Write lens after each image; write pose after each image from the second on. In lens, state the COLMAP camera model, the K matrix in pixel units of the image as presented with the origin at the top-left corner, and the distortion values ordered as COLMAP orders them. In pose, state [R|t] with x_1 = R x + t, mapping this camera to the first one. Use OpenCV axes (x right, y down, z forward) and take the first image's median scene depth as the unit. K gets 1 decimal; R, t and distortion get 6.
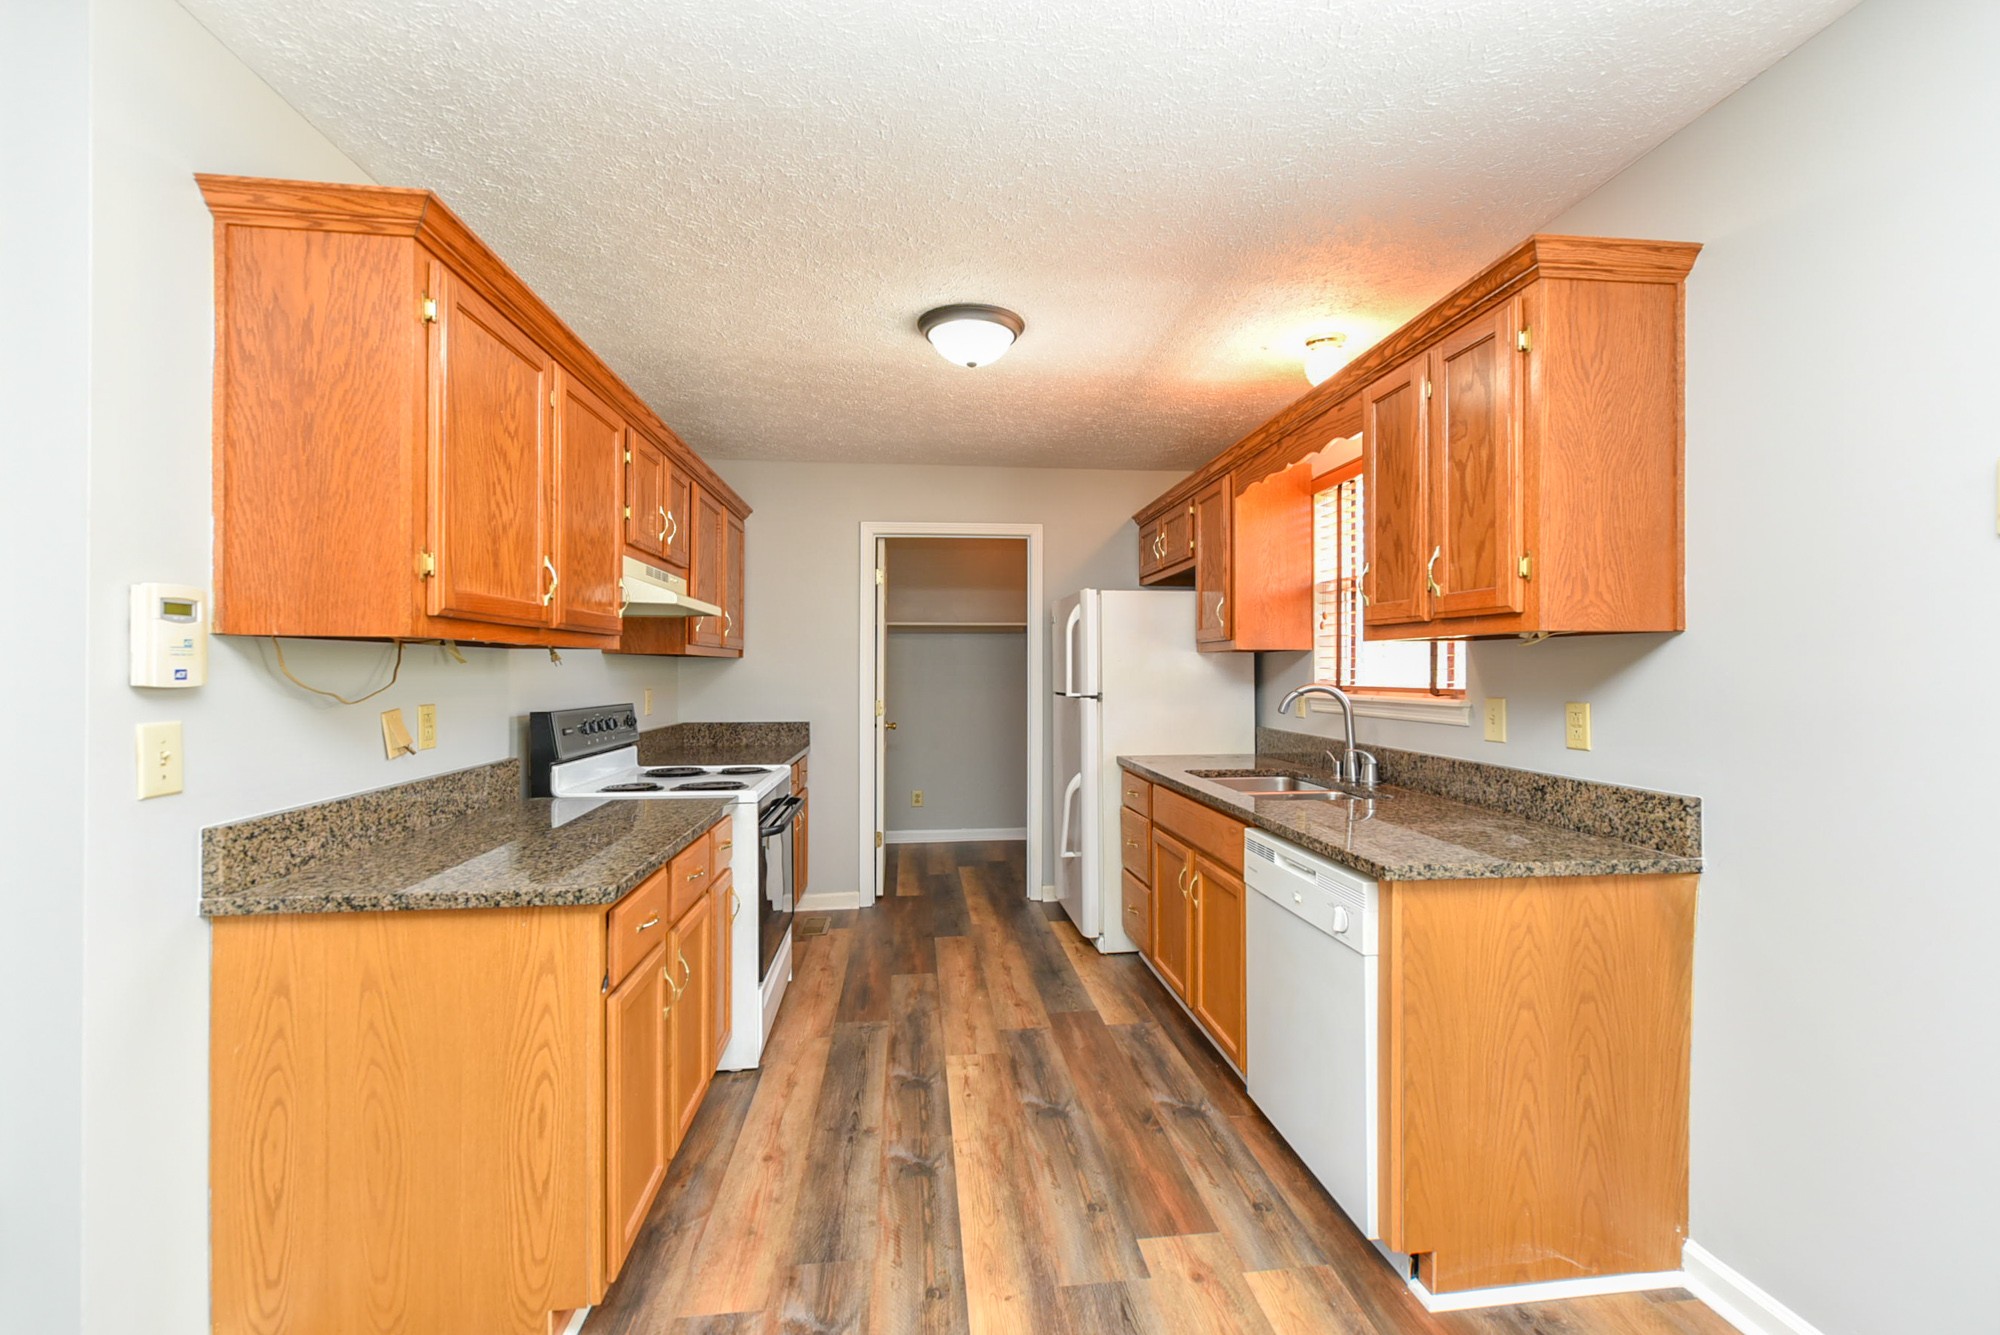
lens RADIAL K [[780.8, 0, 1017.6], [0, 780.8, 659.8], [0, 0, 1]] dist [0.002435, 0.000360]
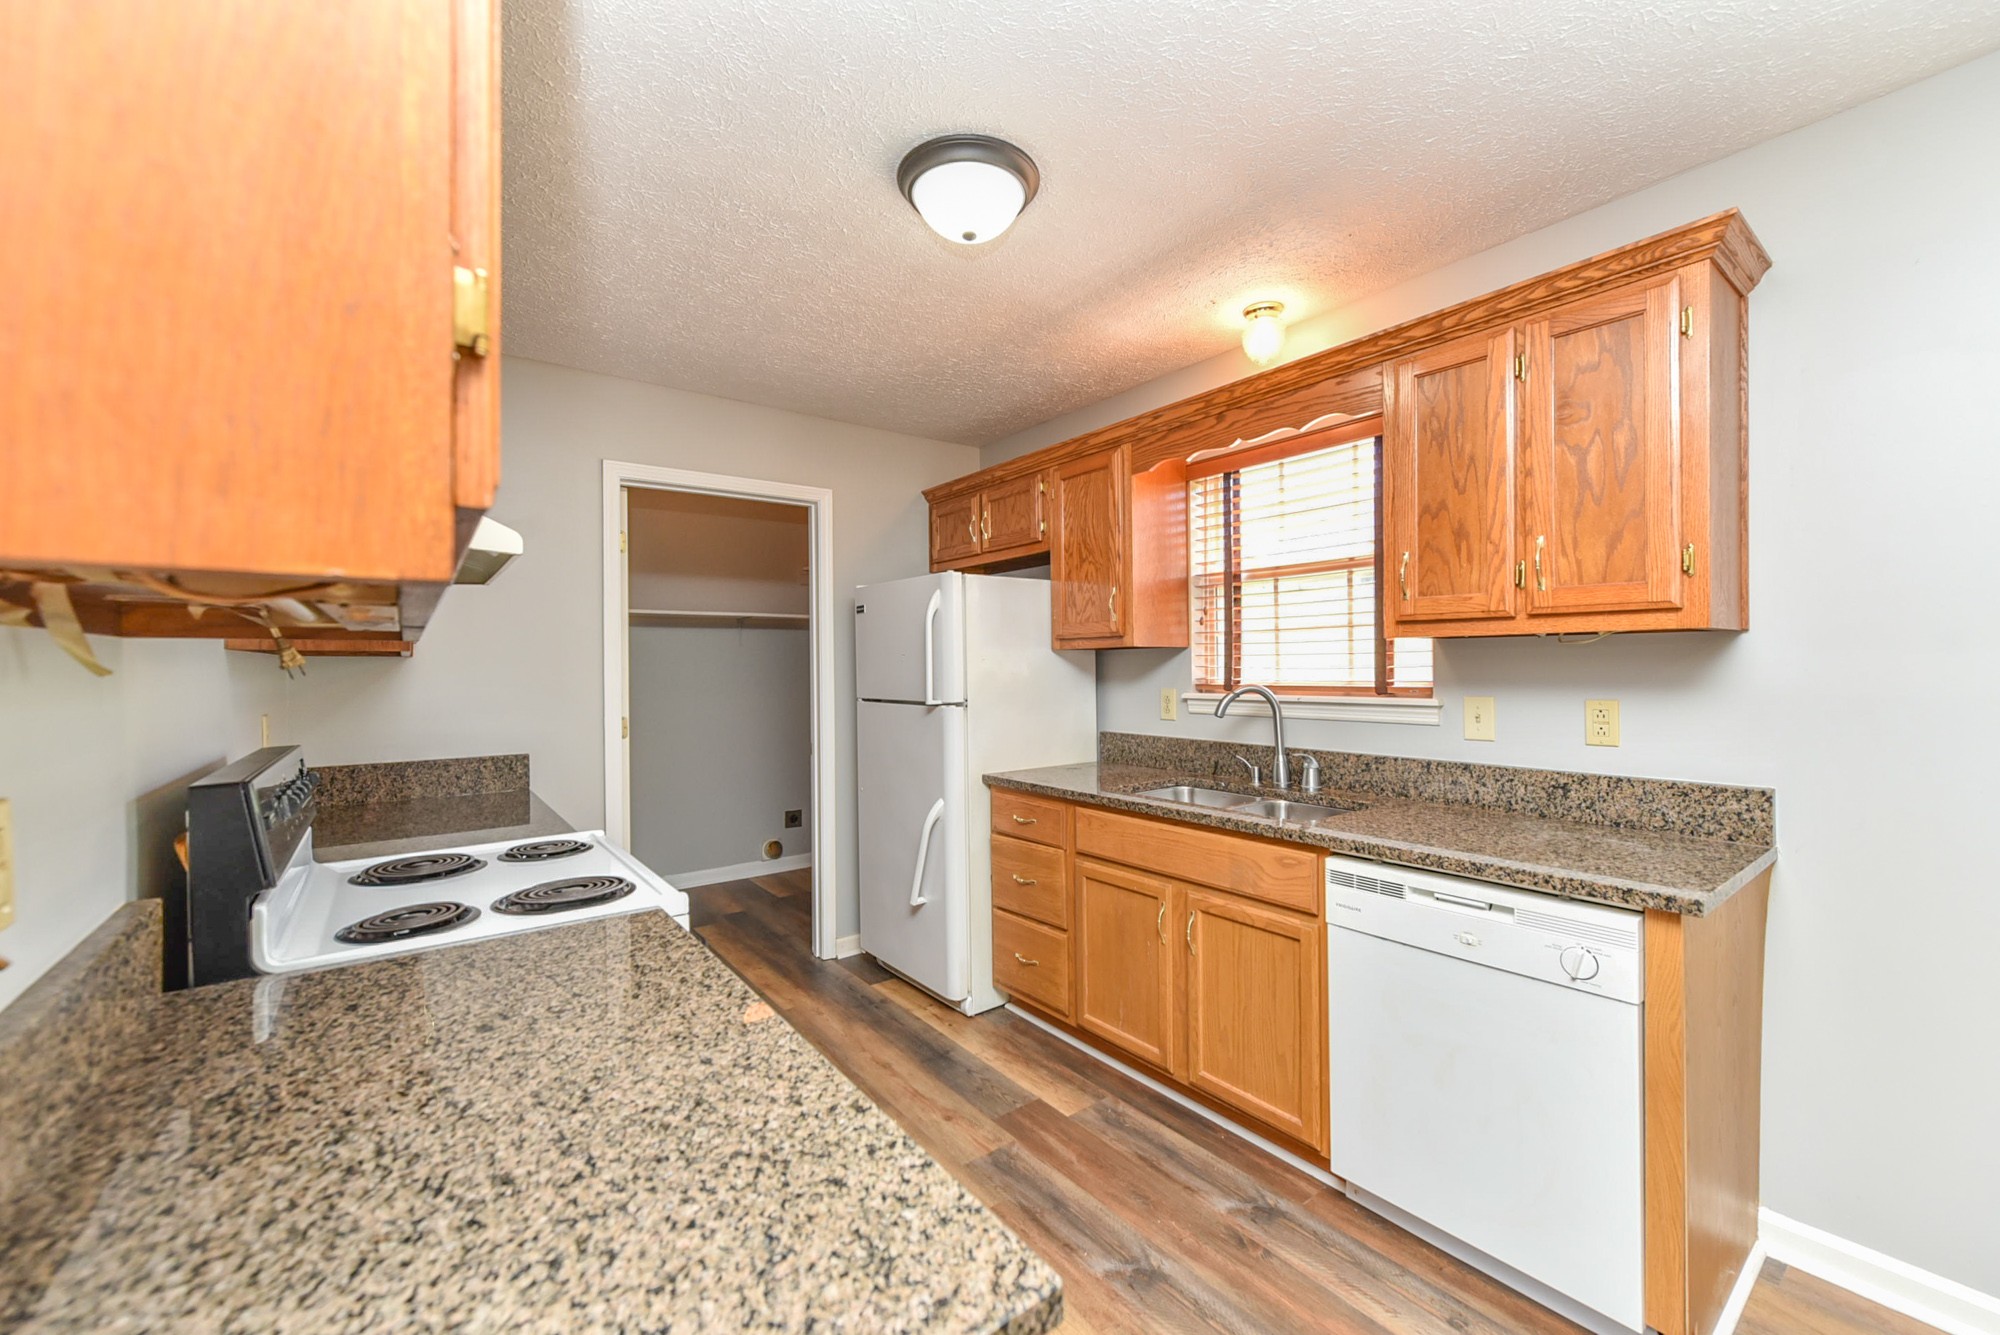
lens RADIAL K [[793.1, 0, 963.4], [0, 793.1, 663.5], [0, 0, 1]] dist [0.000216, -0.000358]
pose [[0.886944, -0.005745, 0.461841, -0.372122], [0.002158, 0.999963, 0.008295, -0.002147], [-0.461871, -0.006360, 0.886924, 0.352074]]
